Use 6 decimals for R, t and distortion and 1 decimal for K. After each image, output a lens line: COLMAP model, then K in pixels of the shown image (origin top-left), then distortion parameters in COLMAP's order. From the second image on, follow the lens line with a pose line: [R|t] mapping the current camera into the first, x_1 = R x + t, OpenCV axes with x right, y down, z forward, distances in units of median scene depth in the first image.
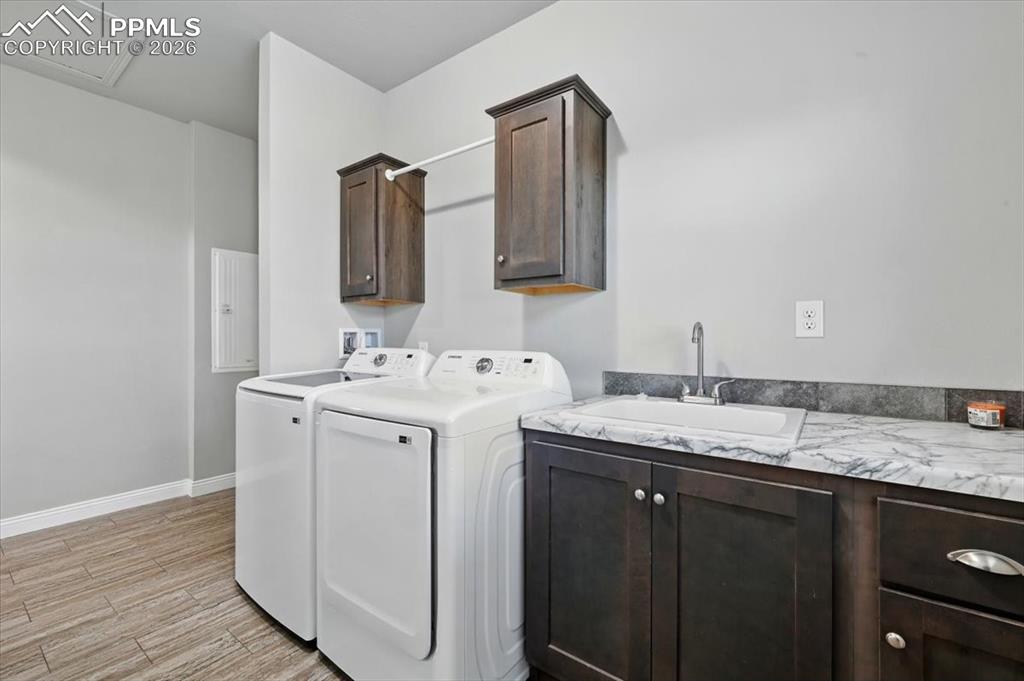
lens RADIAL K [[445.5, 0, 502.6], [0, 445.5, 339.8], [0, 0, 1]] dist [-0.004634, -0.000752]
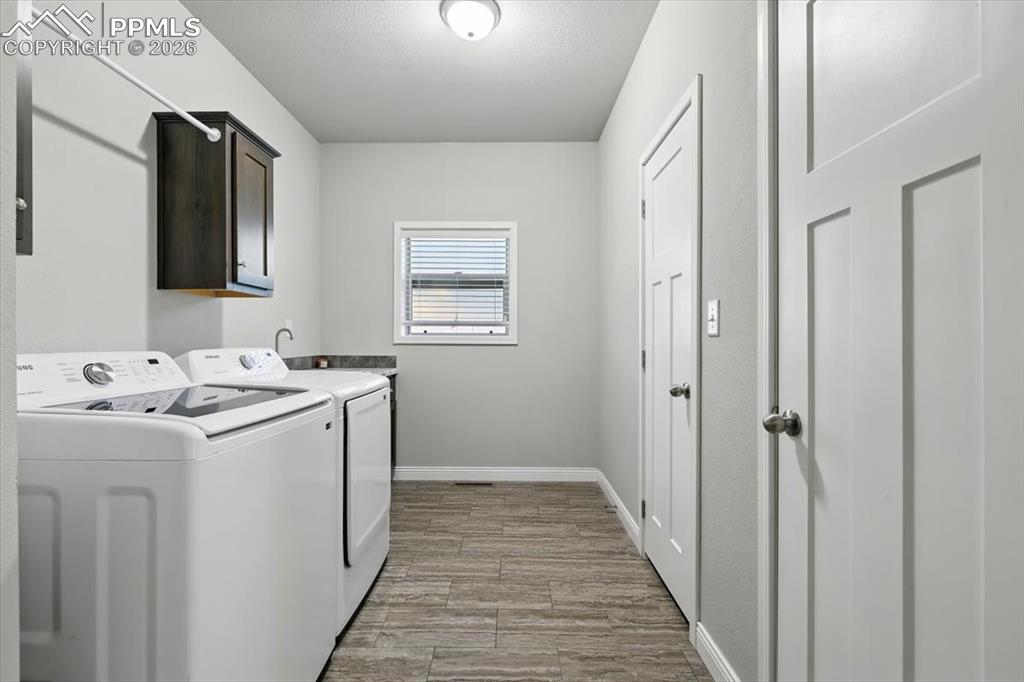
lens RADIAL K [[445.5, 0, 510.4], [0, 445.5, 340.0], [0, 0, 1]] dist [-0.004634, -0.000752]
pose [[-0.578220, -0.003689, 0.815873, -1.073528], [0.003302, 0.999971, 0.006862, 0.000632], [-0.815874, 0.006661, -0.578191, 0.932947]]
